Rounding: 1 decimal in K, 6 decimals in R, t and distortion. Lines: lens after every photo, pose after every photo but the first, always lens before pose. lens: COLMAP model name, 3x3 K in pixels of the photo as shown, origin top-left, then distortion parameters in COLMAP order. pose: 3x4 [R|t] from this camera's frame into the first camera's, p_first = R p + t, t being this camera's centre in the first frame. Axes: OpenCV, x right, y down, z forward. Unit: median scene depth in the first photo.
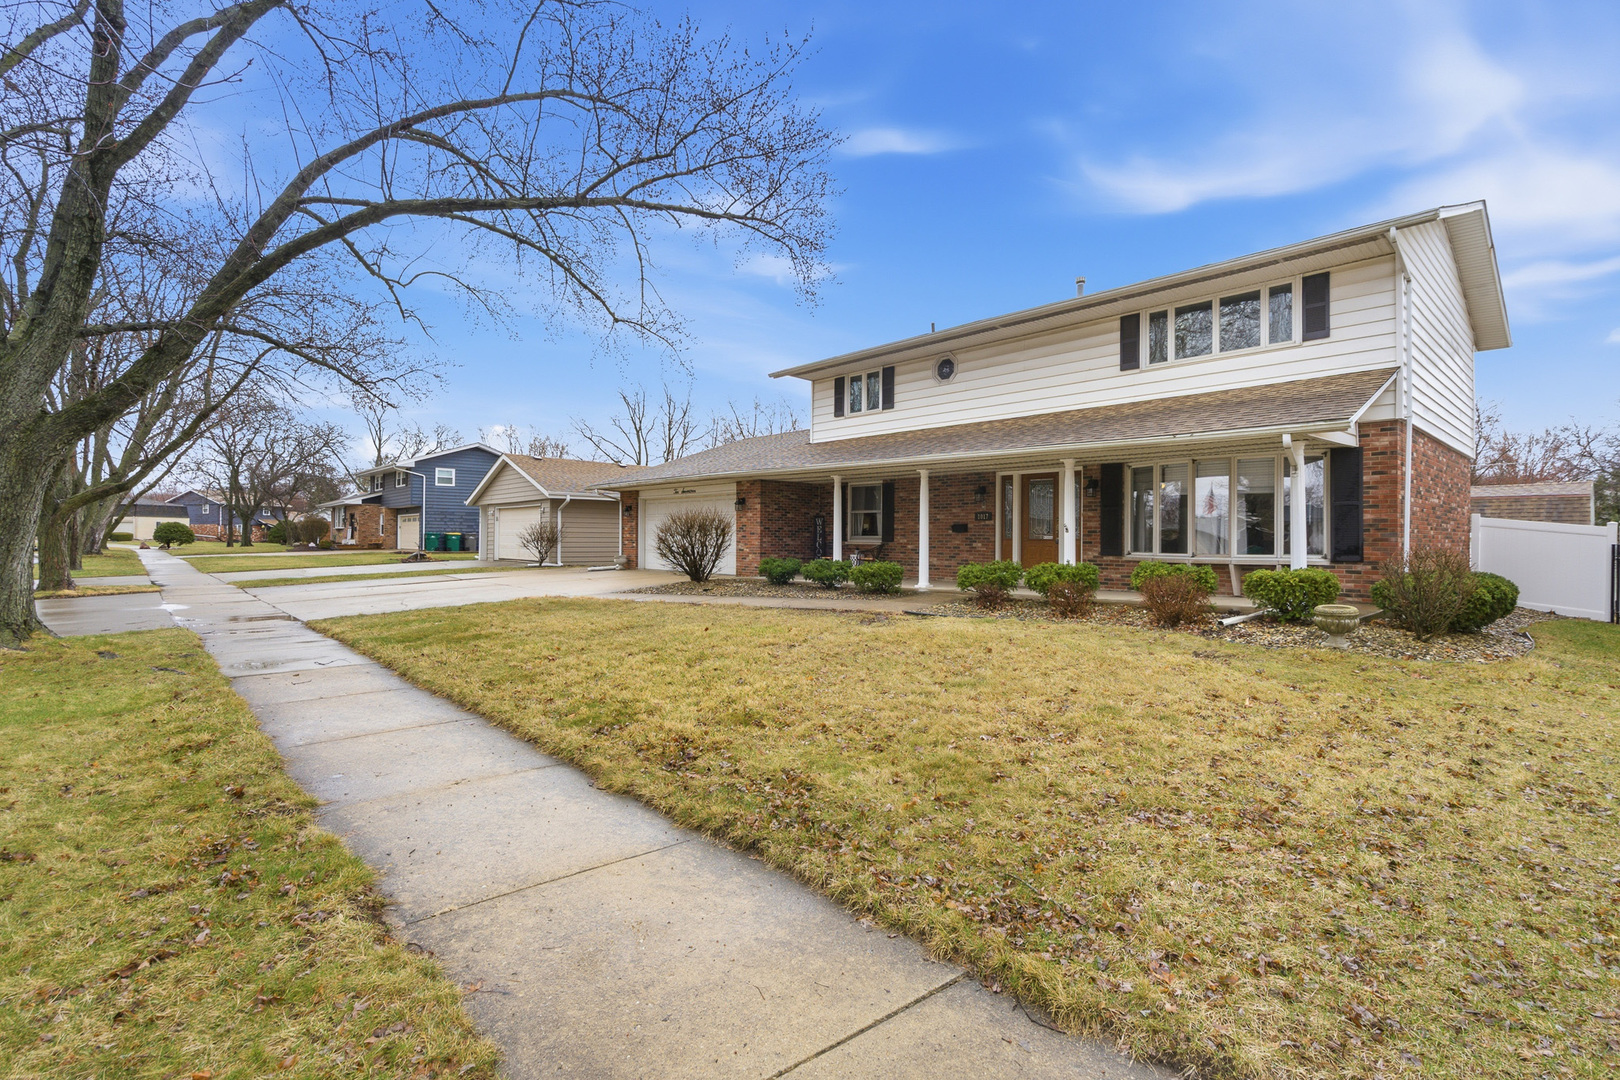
lens RADIAL K [[753.6, 0, 815.3], [0, 753.6, 537.8], [0, 0, 1]] dist [-0.001850, 0.002738]
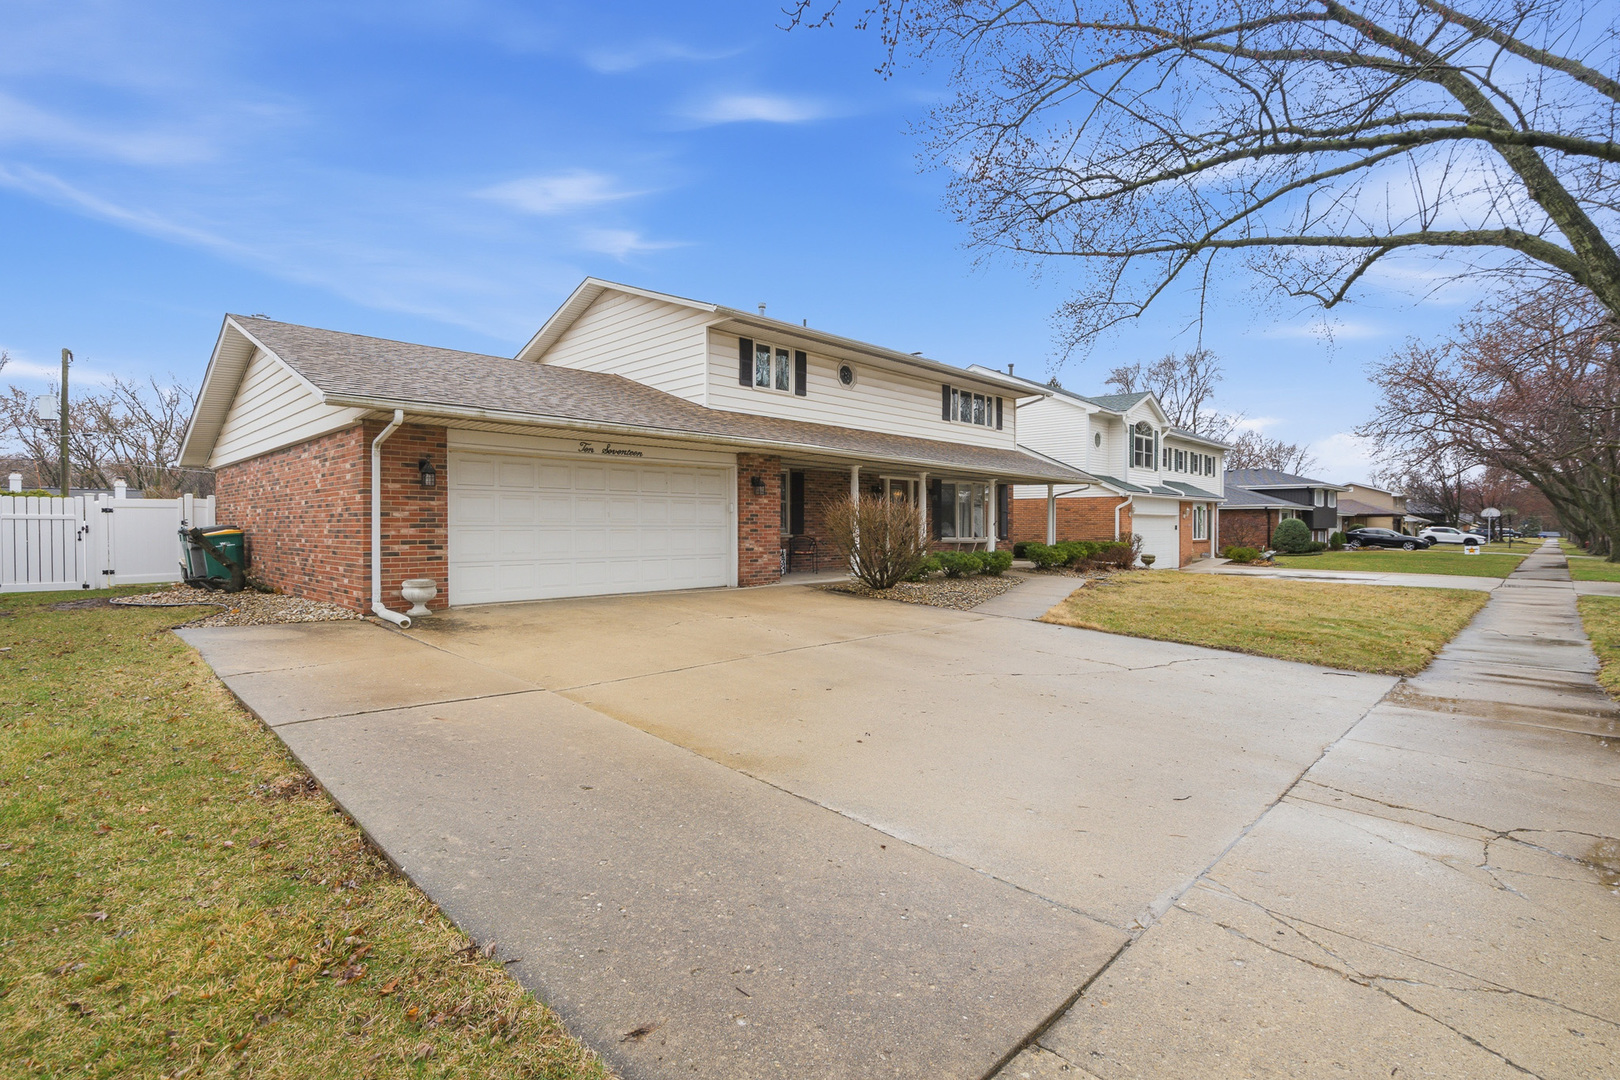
lens RADIAL K [[753.6, 0, 815.4], [0, 753.6, 538.3], [0, 0, 1]] dist [-0.001850, 0.002738]
pose [[-0.032516, -0.030823, 0.998996, -0.877116], [-0.011665, 0.999468, 0.030458, -0.017598], [-0.999403, -0.010663, -0.032858, 1.016419]]
